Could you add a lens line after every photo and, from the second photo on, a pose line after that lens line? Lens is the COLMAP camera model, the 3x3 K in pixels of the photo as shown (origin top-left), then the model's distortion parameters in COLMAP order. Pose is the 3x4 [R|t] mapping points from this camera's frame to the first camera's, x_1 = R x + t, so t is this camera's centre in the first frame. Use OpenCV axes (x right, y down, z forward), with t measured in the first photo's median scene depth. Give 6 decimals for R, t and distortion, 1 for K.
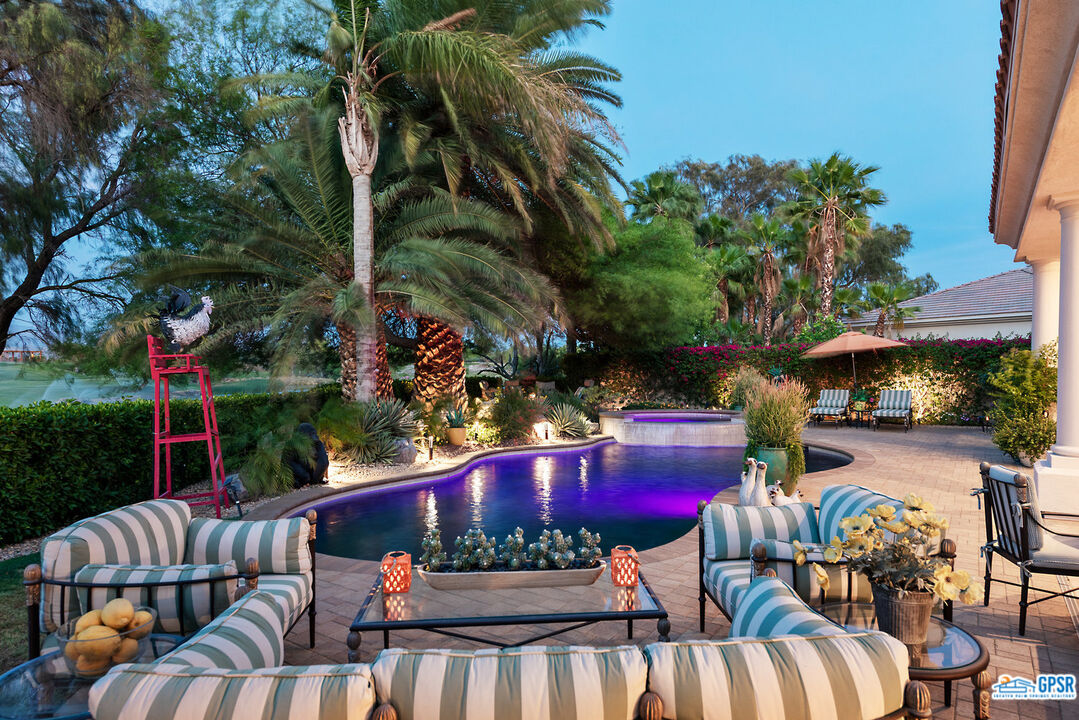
lens RADIAL K [[629.4, 0, 540.0], [0, 629.4, 364.8], [0, 0, 1]] dist [0.005056, -0.000347]
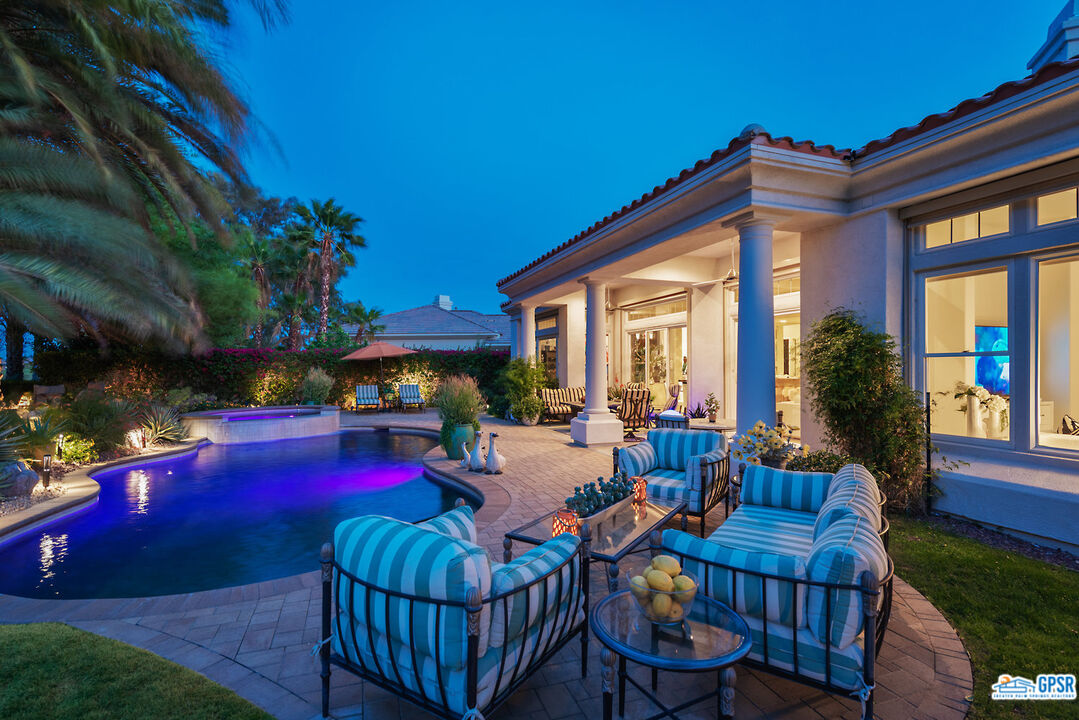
lens RADIAL K [[524.4, 0, 546.9], [0, 524.4, 361.3], [0, 0, 1]] dist [0.001840, -0.001023]
pose [[0.569029, 0.012185, 0.822227, -0.267450], [-0.002499, 0.999911, -0.013089, 0.003967], [-0.822314, 0.005393, 0.569009, 0.103510]]
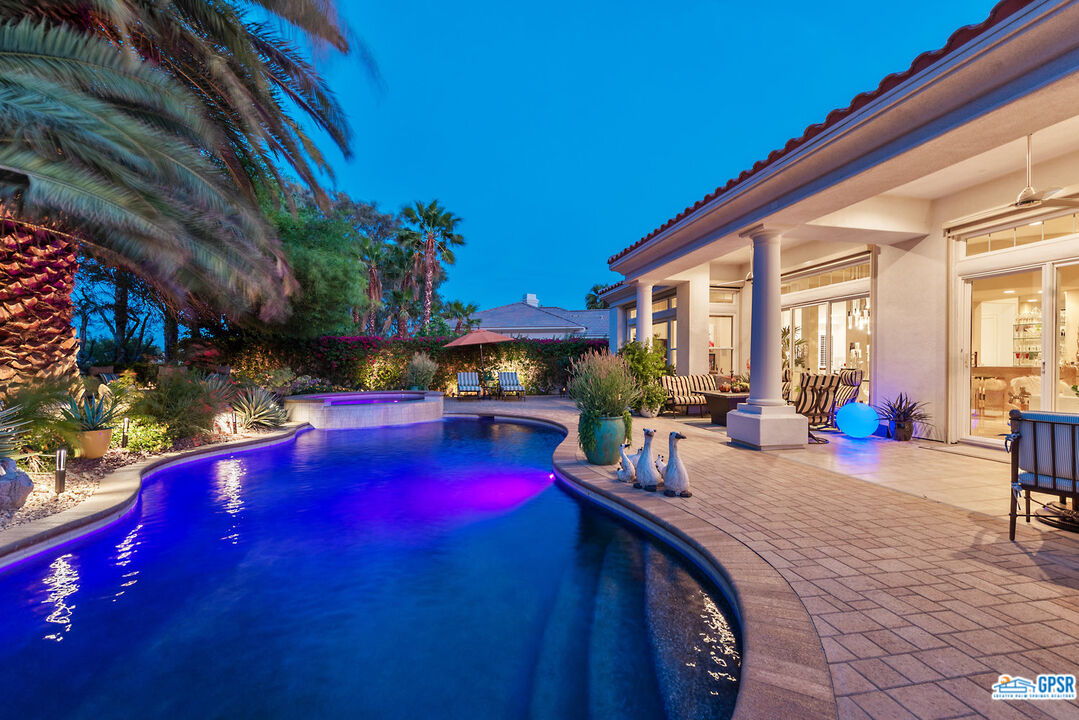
lens RADIAL K [[445.1, 0, 542.1], [0, 445.1, 360.4], [0, 0, 1]] dist [0.006618, -0.000247]
pose [[0.684126, 0.012275, 0.729260, -0.130225], [-0.009594, 0.999923, -0.007831, 0.026213], [-0.729301, -0.001640, 0.684192, 0.324641]]
